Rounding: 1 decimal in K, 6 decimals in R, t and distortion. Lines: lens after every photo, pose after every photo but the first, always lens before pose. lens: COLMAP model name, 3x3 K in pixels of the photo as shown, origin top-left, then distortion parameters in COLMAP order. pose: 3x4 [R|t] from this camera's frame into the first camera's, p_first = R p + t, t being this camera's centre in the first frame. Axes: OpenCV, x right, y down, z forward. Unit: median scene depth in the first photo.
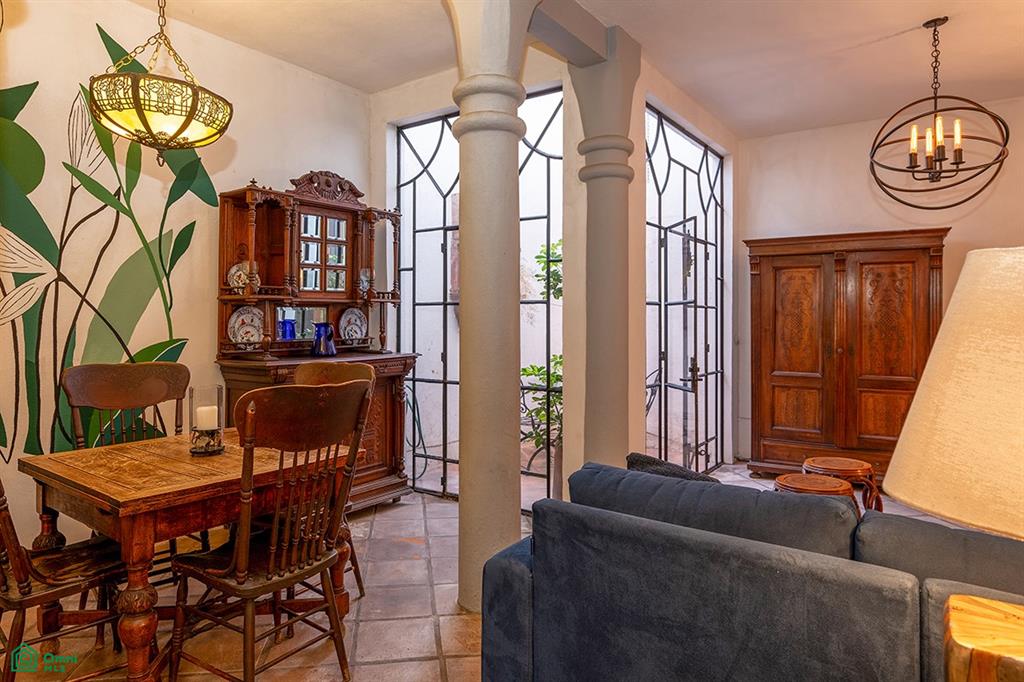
lens RADIAL K [[617.2, 0, 490.0], [0, 617.2, 319.5], [0, 0, 1]] dist [0.001277, 0.000590]
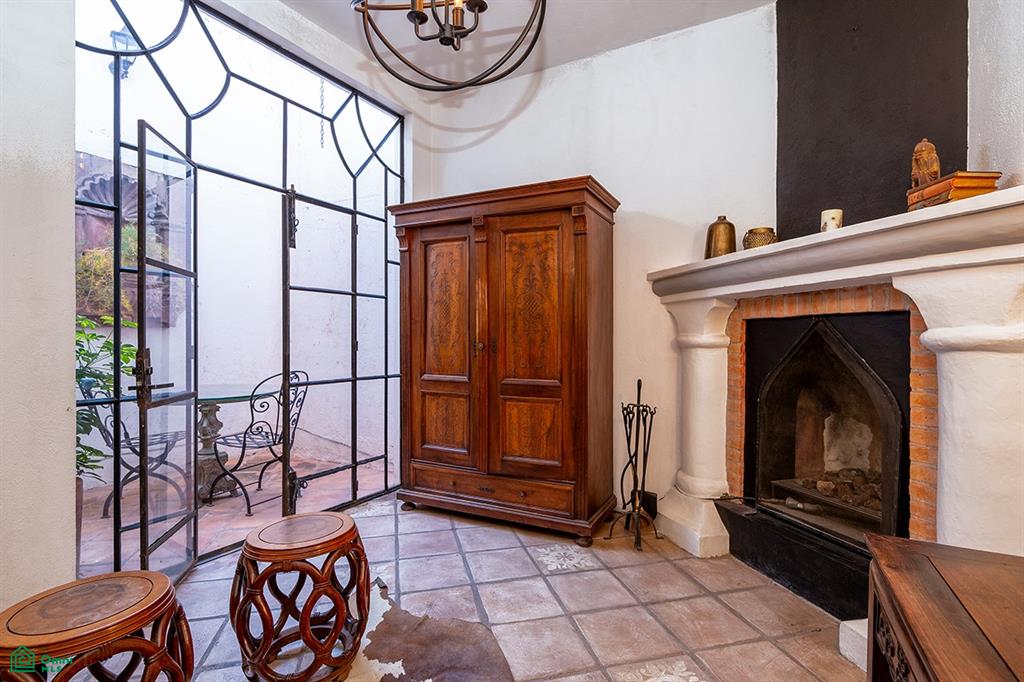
lens RADIAL K [[493.5, 0, 512.0], [0, 493.5, 341.0], [0, 0, 1]] dist [0.001223, 0.000122]
pose [[0.993363, 0.000670, 0.115017, 0.560598], [-0.001418, 0.999978, 0.006429, 0.041675], [-0.115011, -0.006549, 0.993343, 0.408978]]
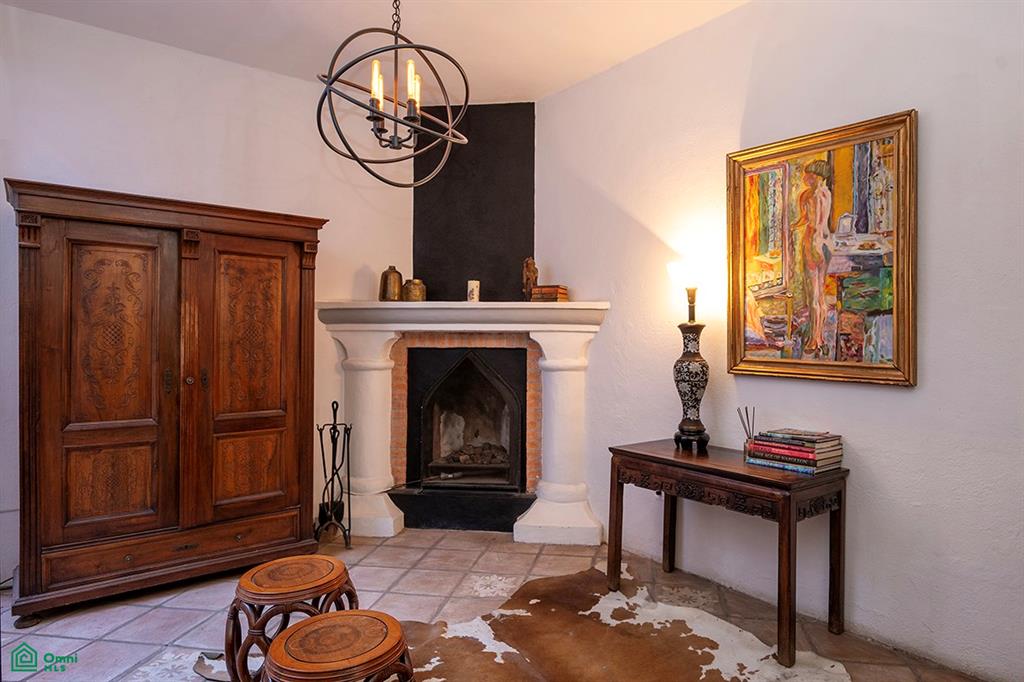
lens RADIAL K [[628.4, 0, 547.5], [0, 628.4, 341.0], [0, 0, 1]] dist [-0.001703, 0.000128]
pose [[0.282187, -0.005312, 0.959345, 0.037625], [-0.005789, 0.999957, 0.007240, 0.001661], [-0.959342, -0.007596, 0.282144, 0.470843]]
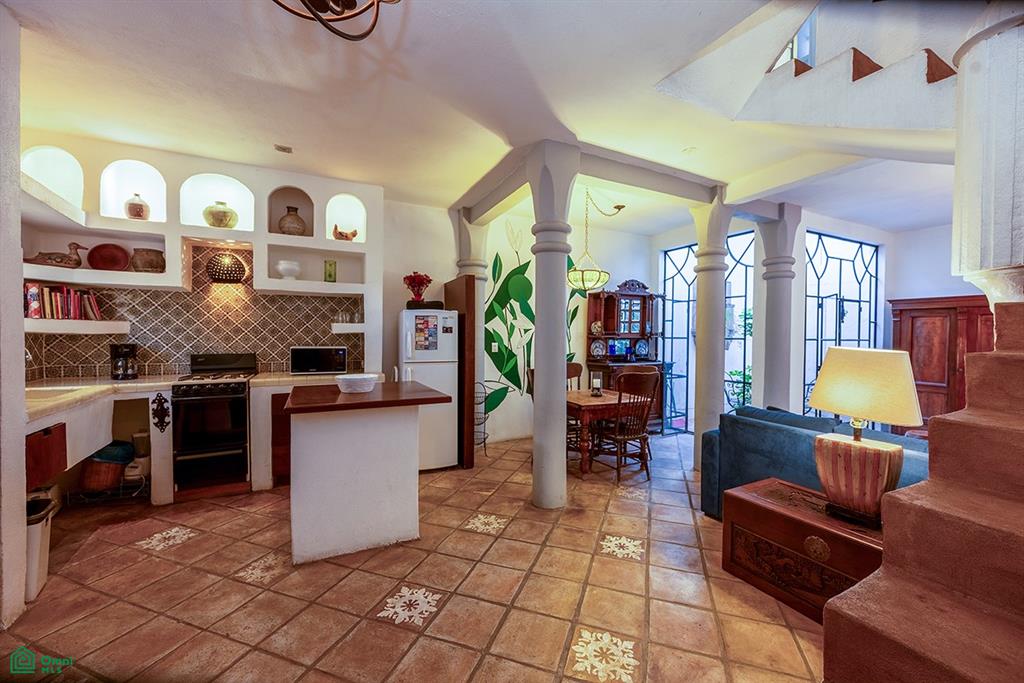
lens RADIAL K [[398.7, 0, 520.5], [0, 398.7, 342.6], [0, 0, 1]] dist [0.000620, -0.000039]
pose [[0.892729, 0.014292, -0.450367, 0.025049], [-0.007007, 0.999816, 0.017838, -0.031069], [0.450539, -0.012769, 0.892666, -0.426996]]
